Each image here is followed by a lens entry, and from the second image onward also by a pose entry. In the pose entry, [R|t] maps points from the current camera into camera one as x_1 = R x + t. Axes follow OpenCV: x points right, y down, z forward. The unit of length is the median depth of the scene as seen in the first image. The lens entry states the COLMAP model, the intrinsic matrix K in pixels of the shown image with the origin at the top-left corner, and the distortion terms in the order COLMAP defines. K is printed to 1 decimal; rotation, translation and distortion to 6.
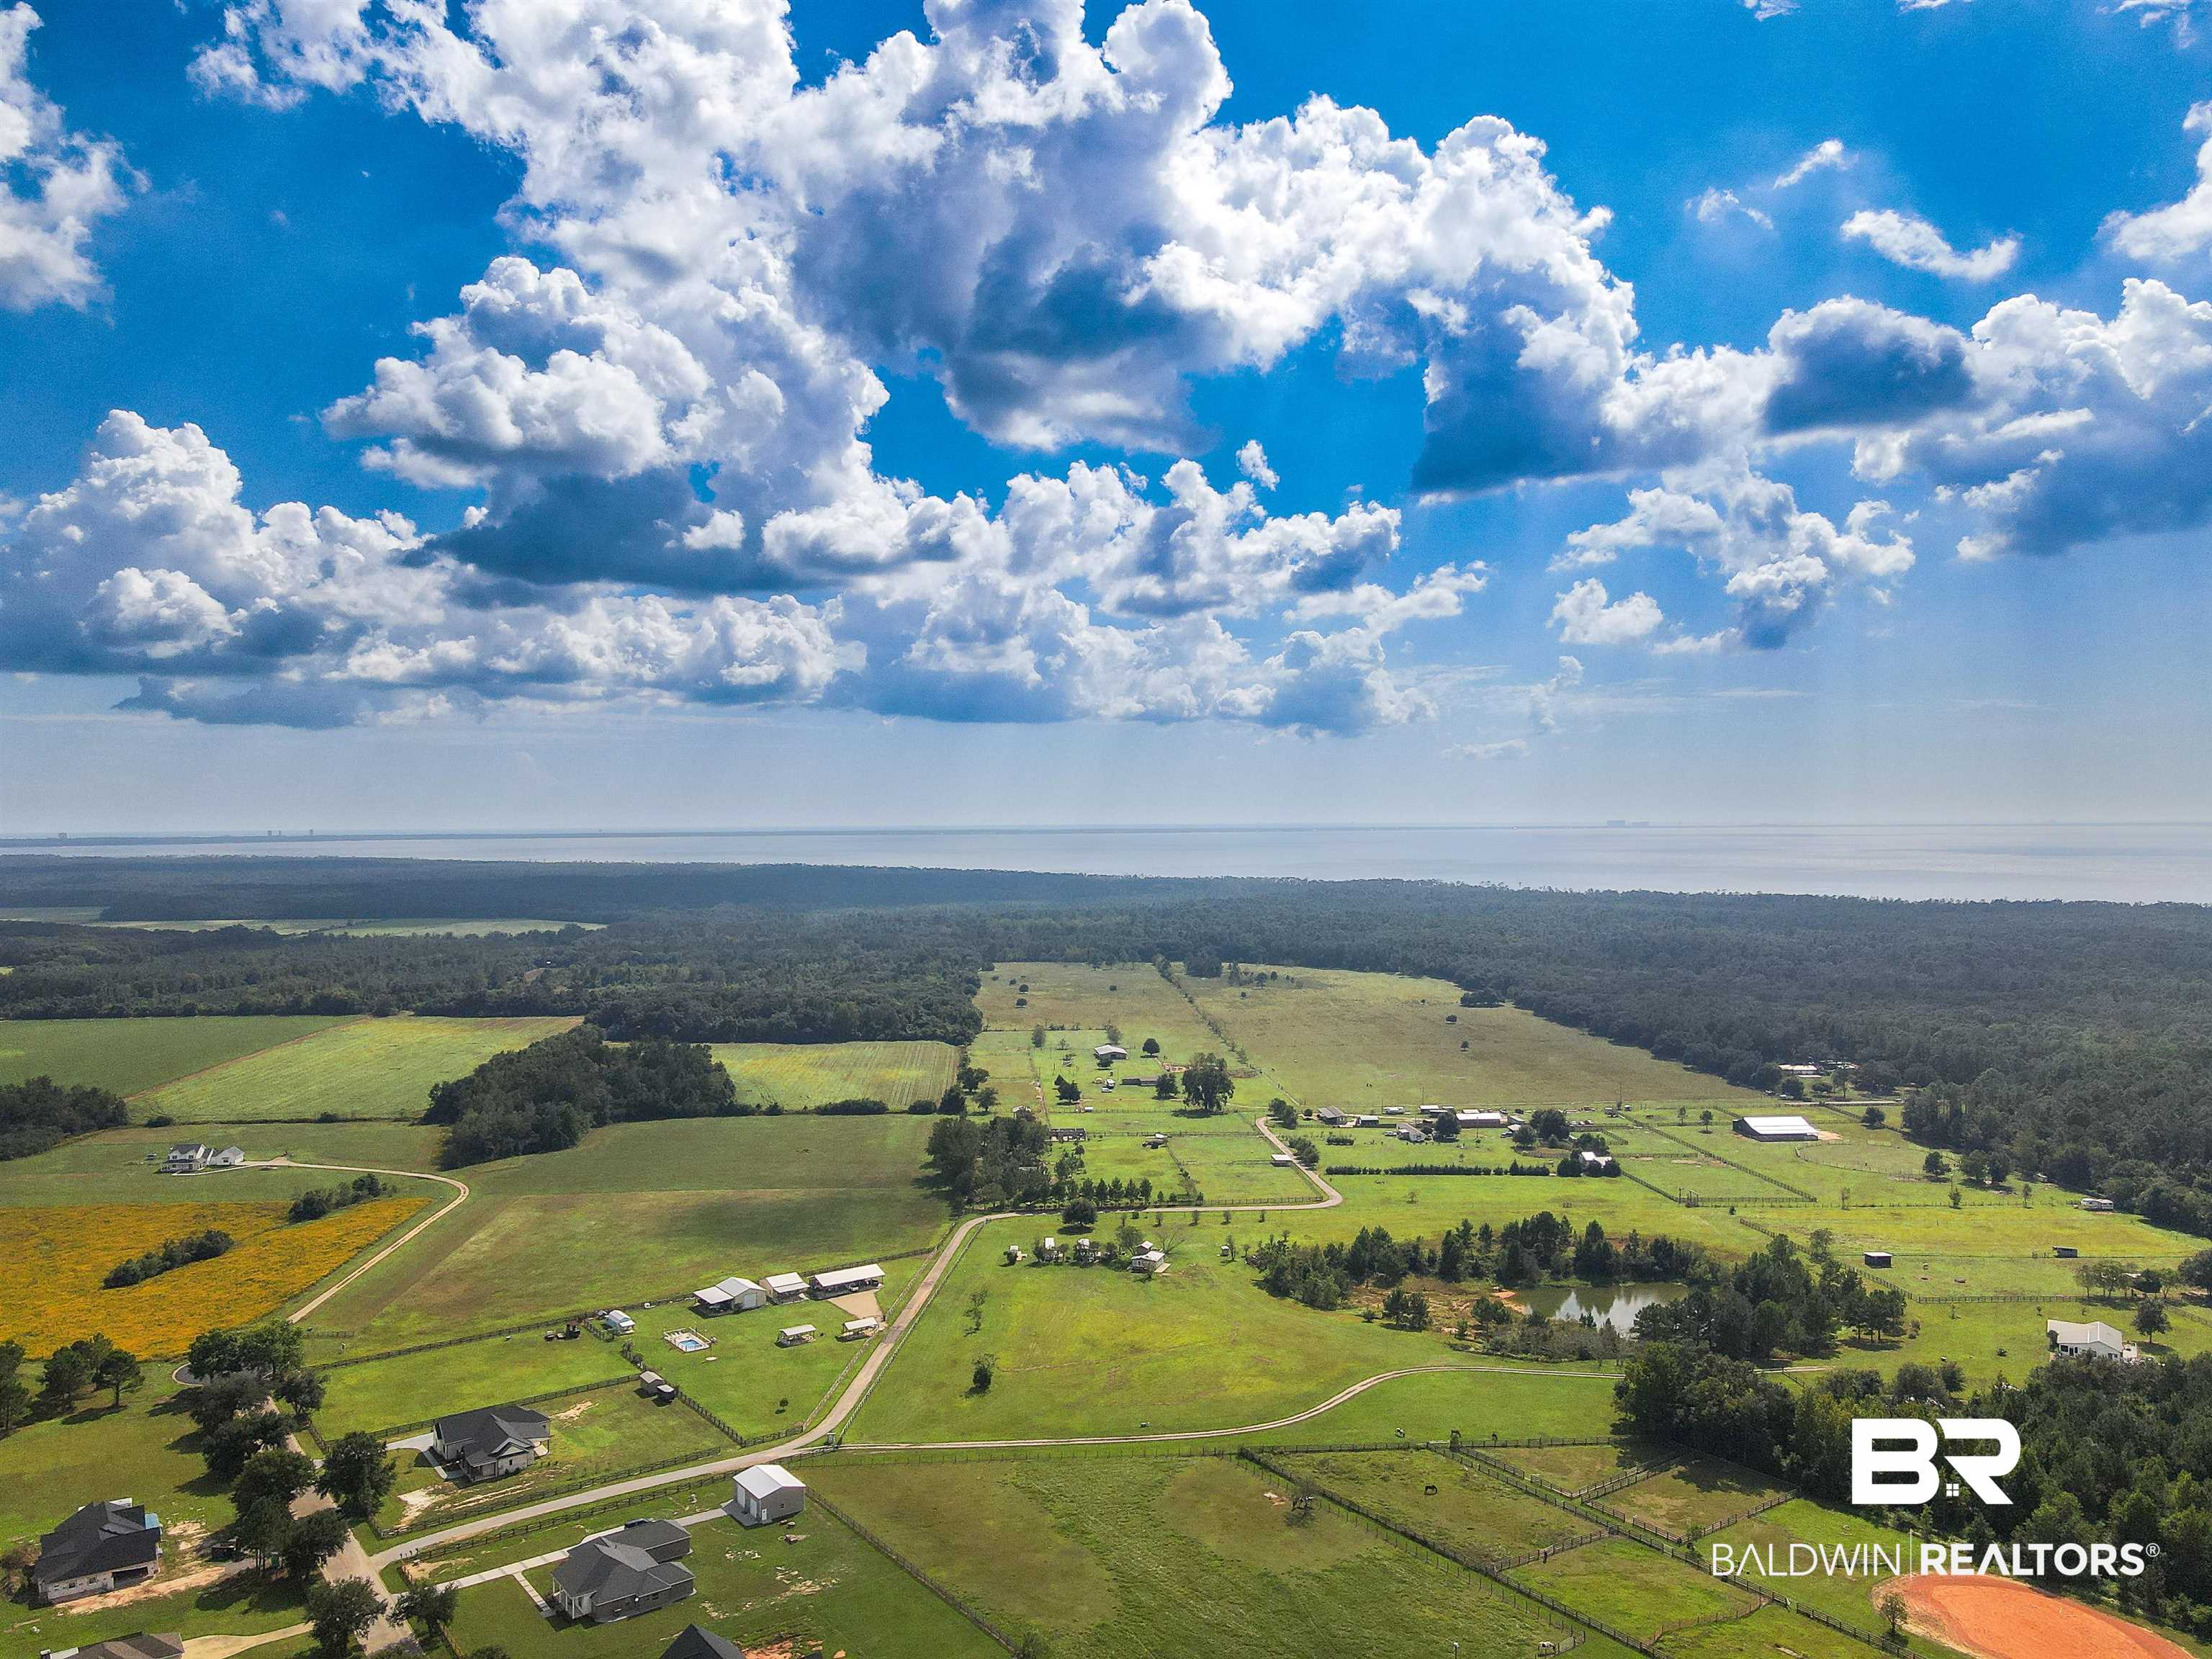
lens RADIAL K [[1625.2, 0, 1098.6], [0, 1625.2, 800.6], [0, 0, 1]] dist [-0.002927, 0.029696]
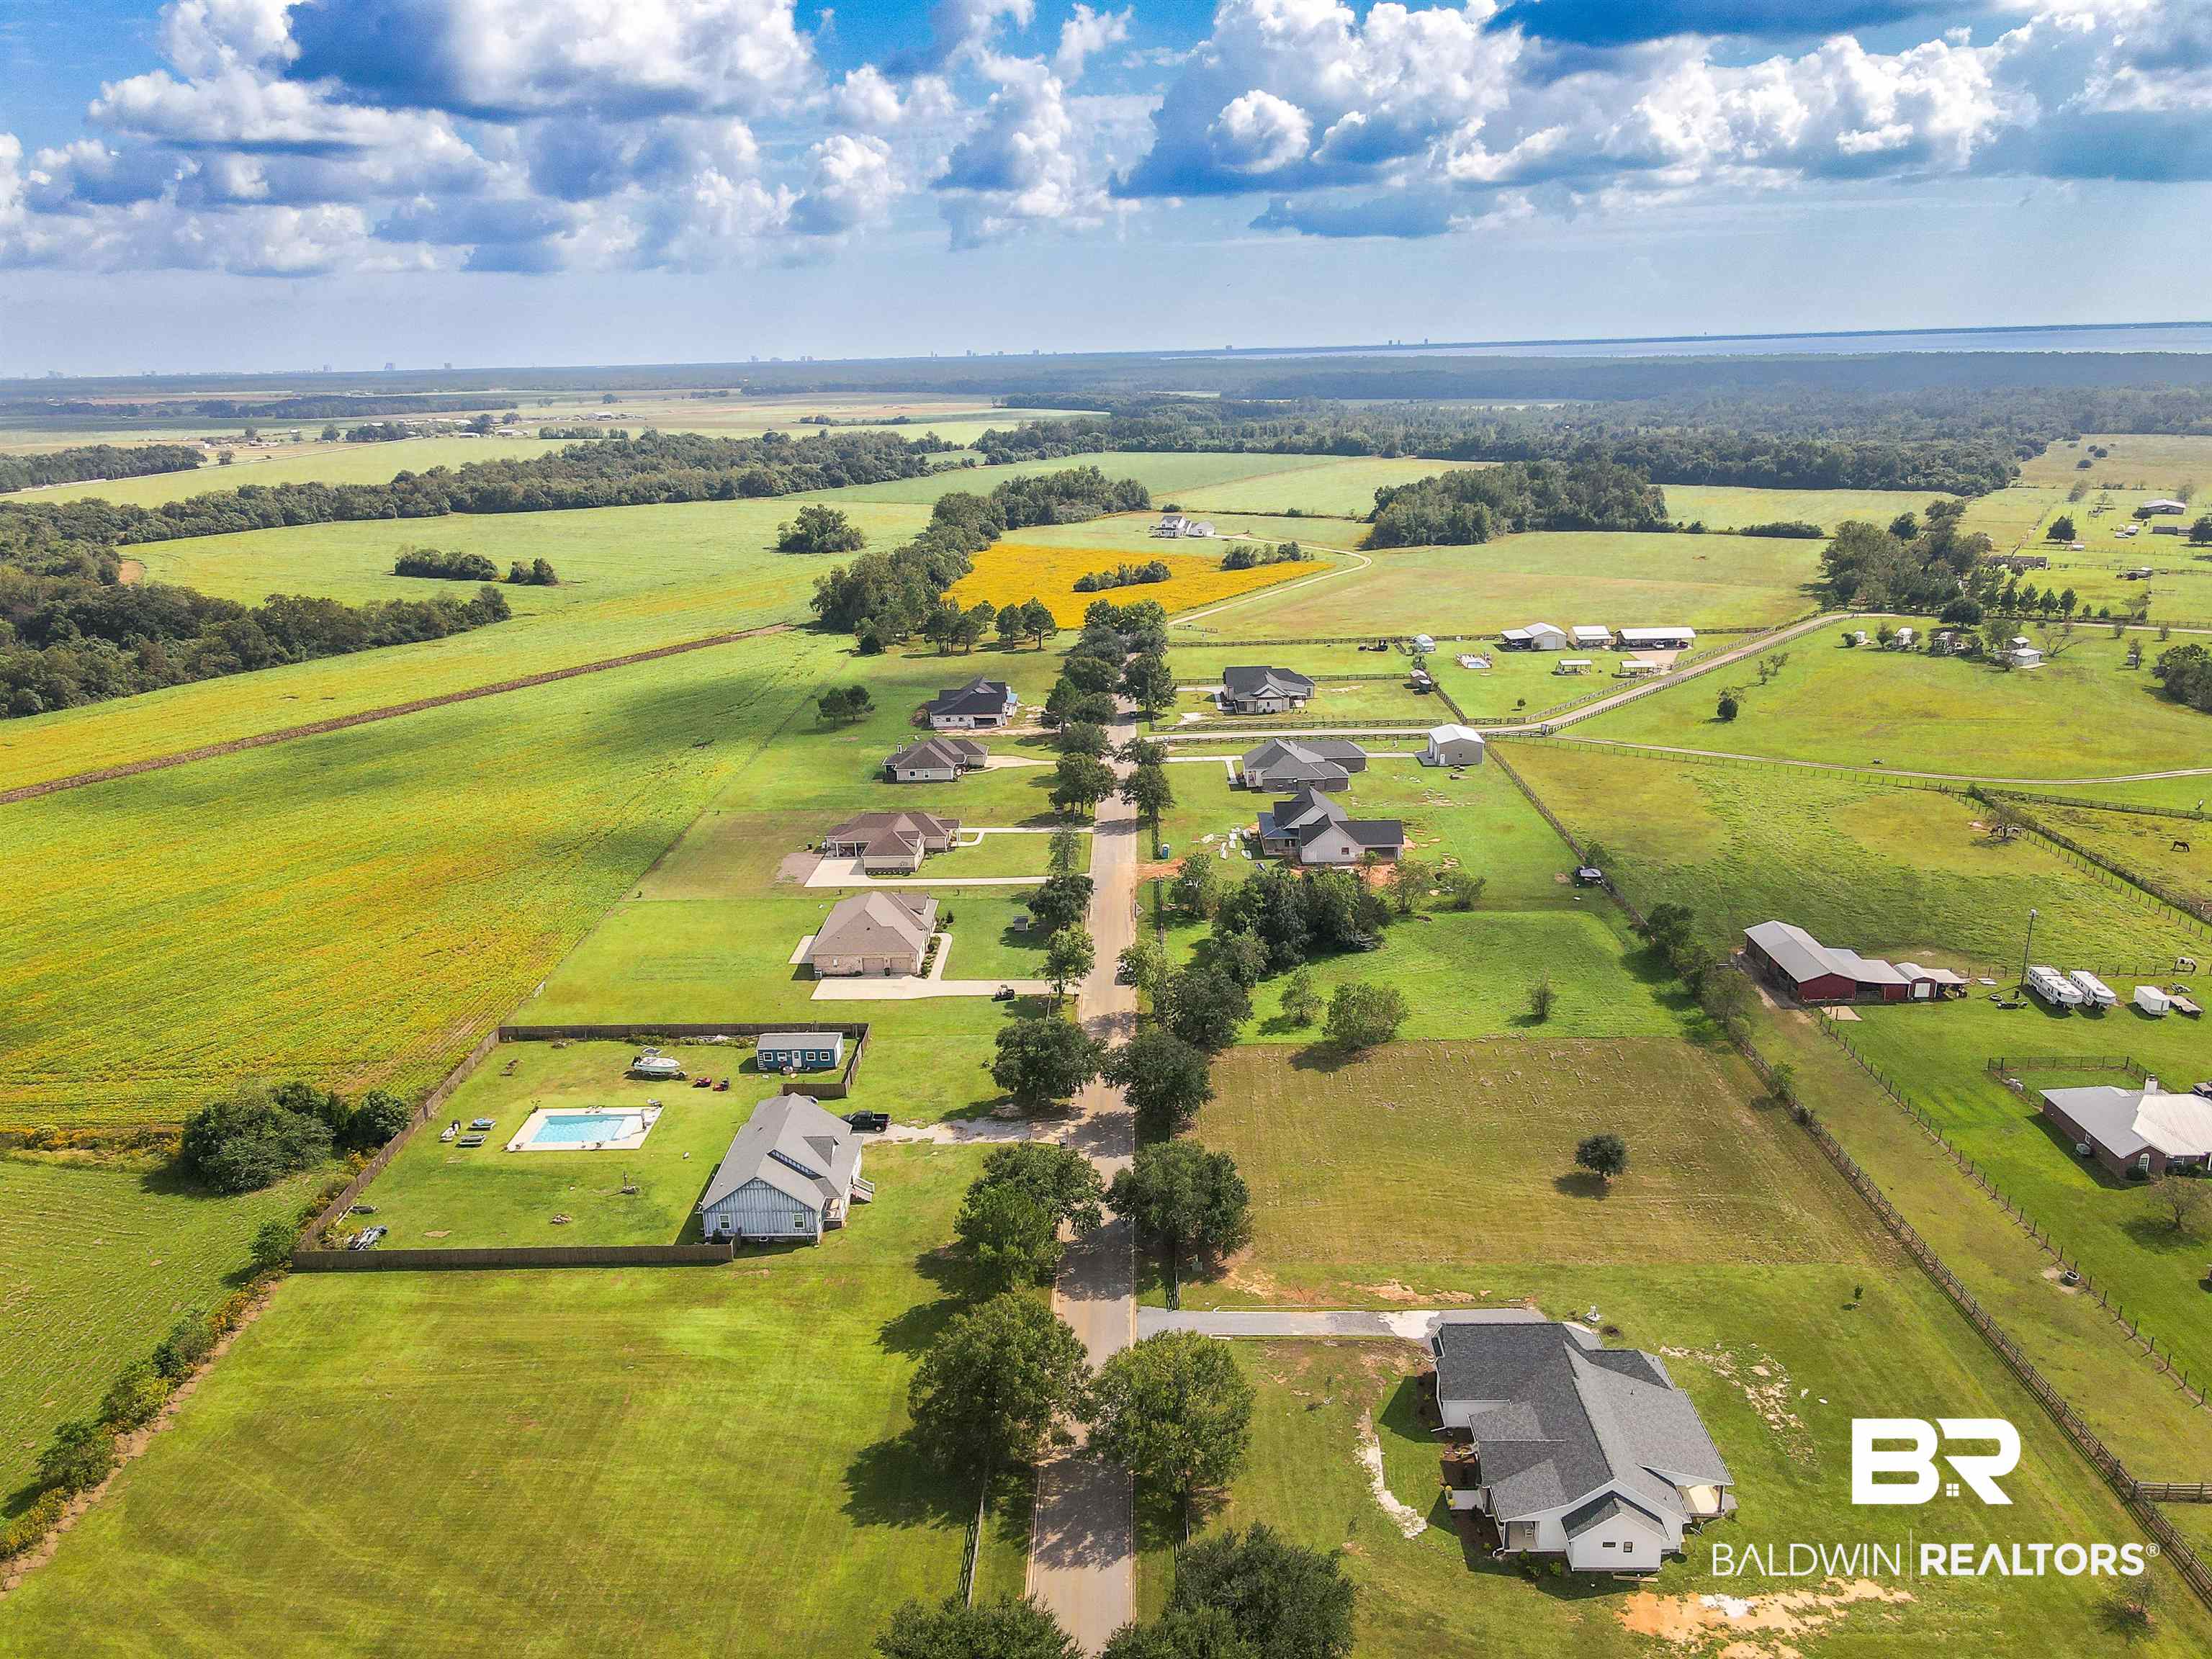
lens RADIAL K [[1624.6, 0, 1100.4], [0, 1624.6, 828.3], [0, 0, 1]] dist [-0.002407, 0.035327]
pose [[0.798195, 0.157853, -0.581350, 0.165361], [0.026633, 0.954866, 0.295840, 0.100987], [0.601811, -0.251621, 0.757965, 0.014803]]
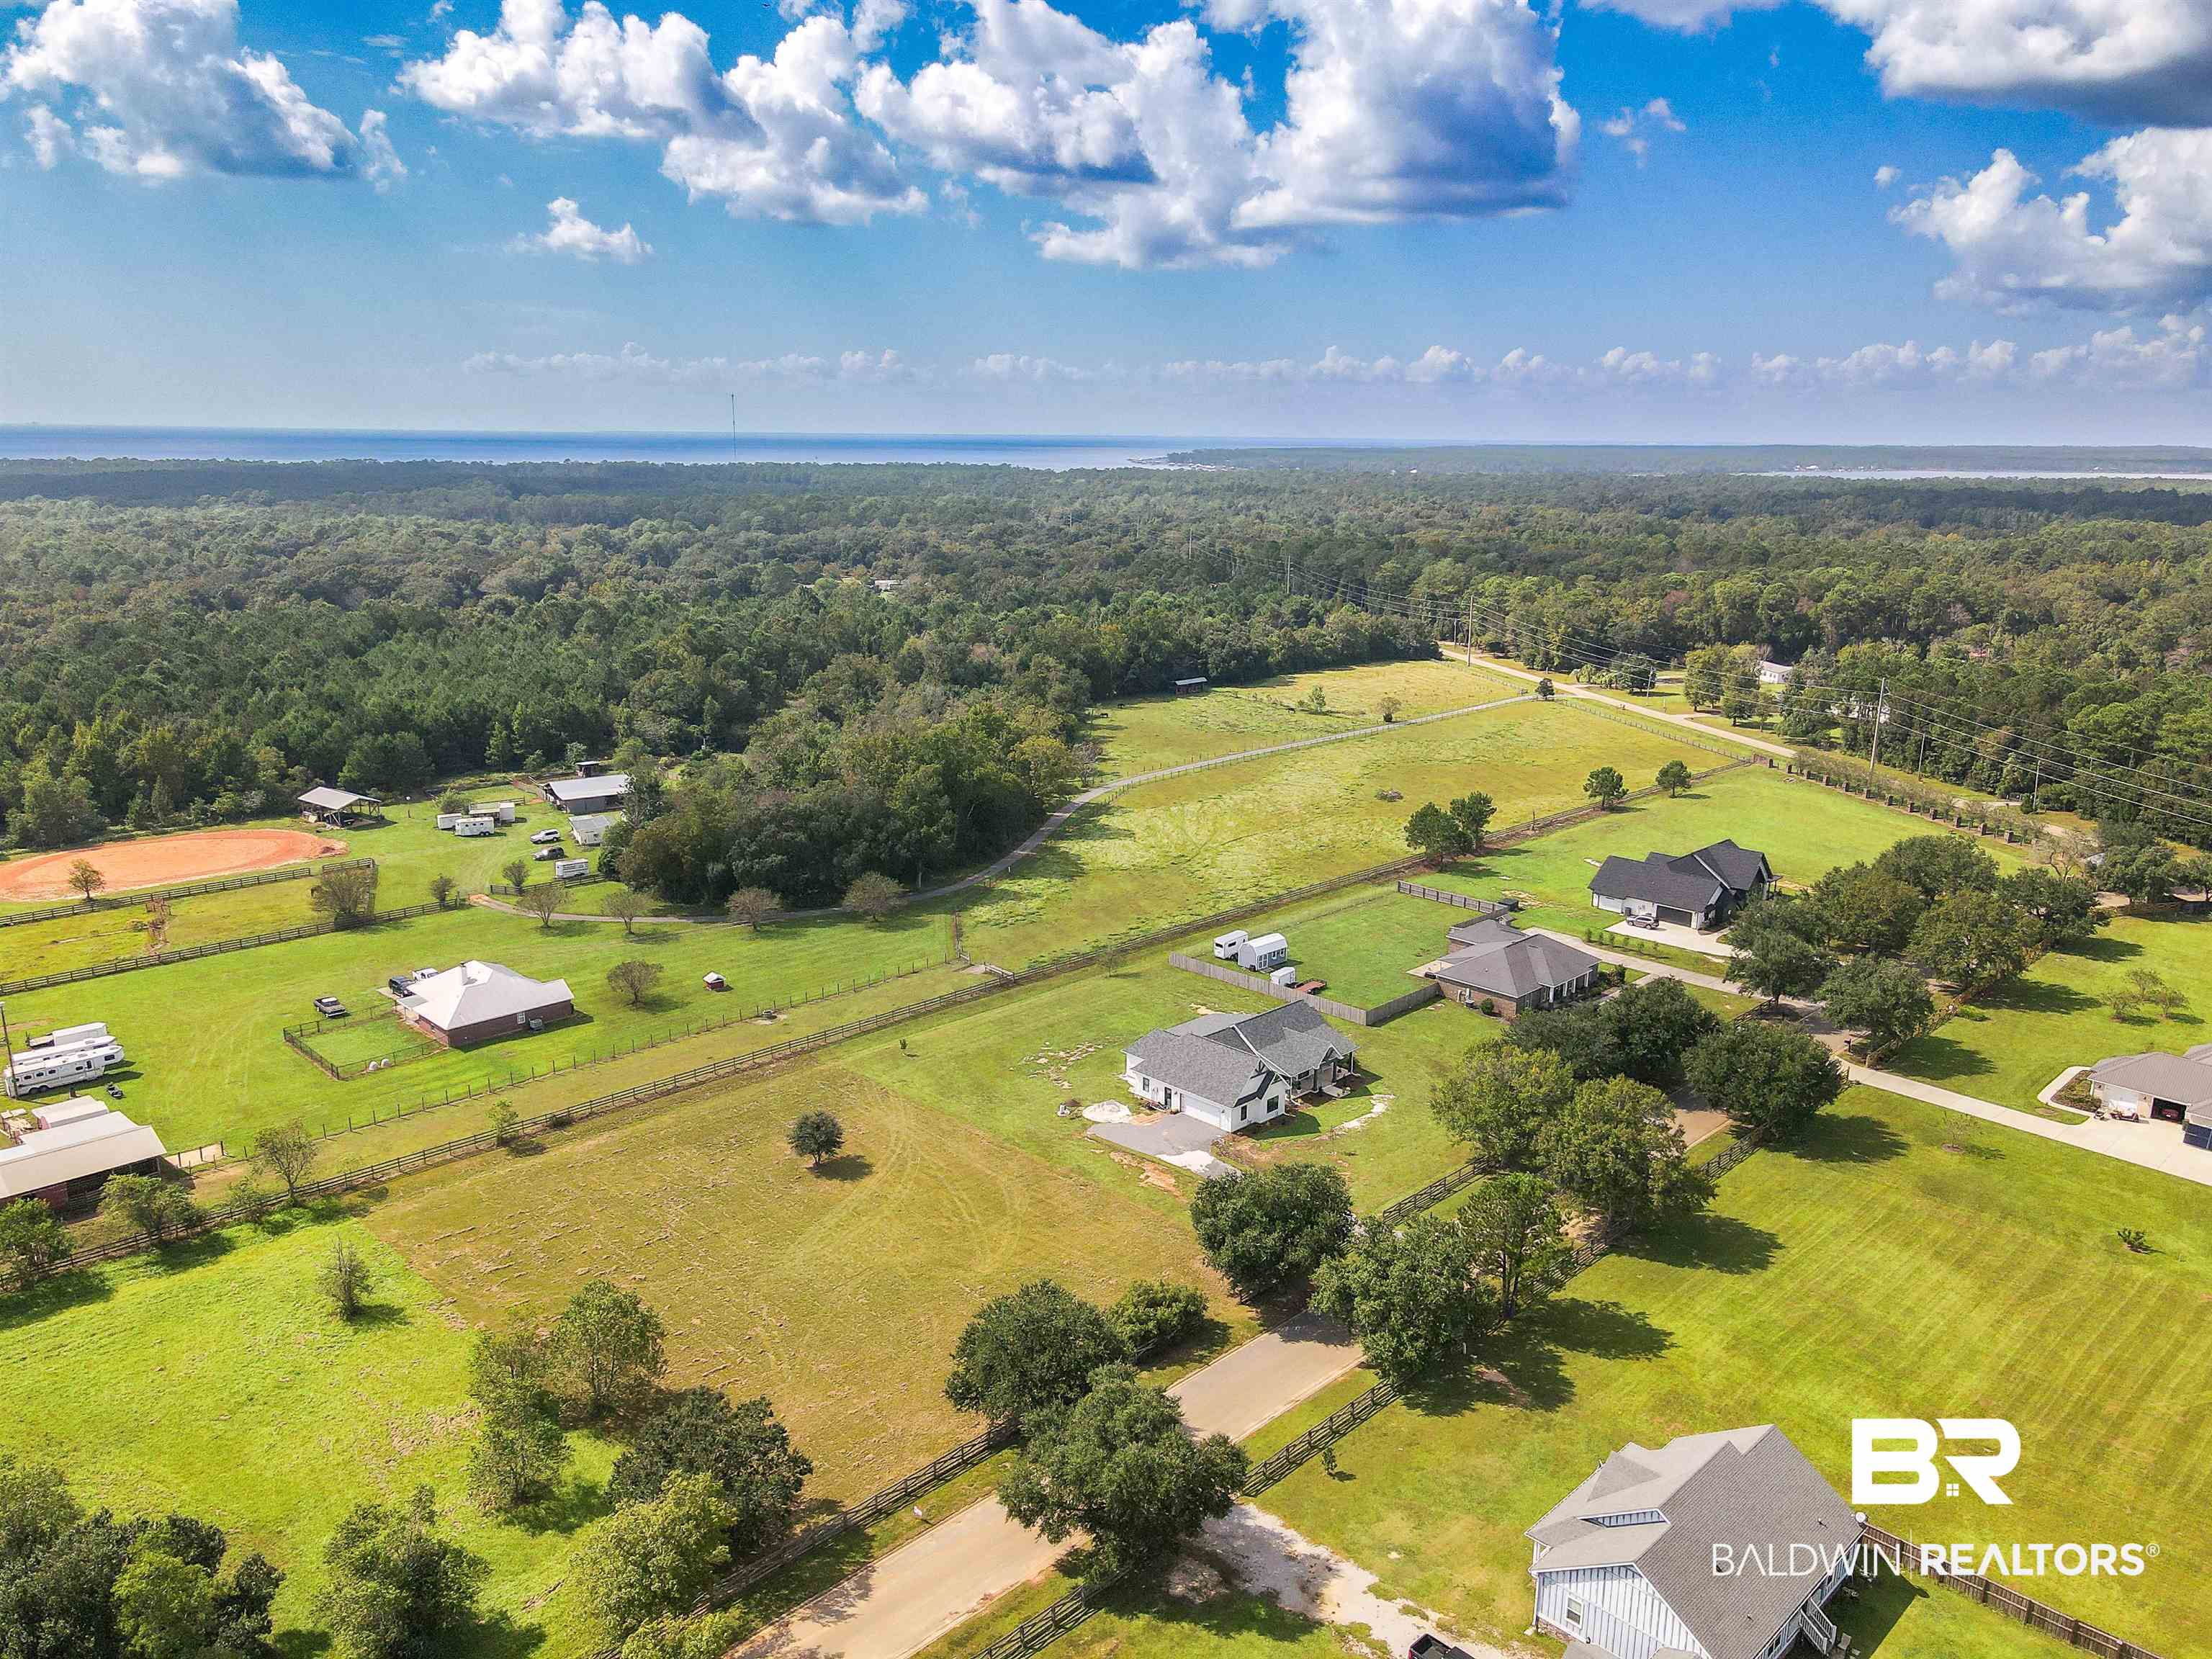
lens RADIAL K [[1625.2, 0, 1098.6], [0, 1625.2, 800.6], [0, 0, 1]] dist [-0.002927, 0.029696]
pose [[-0.156991, -0.216305, 0.963621, -0.256293], [-0.018094, 0.976186, 0.216178, 0.141416], [-0.987434, 0.016503, -0.157167, 0.332773]]
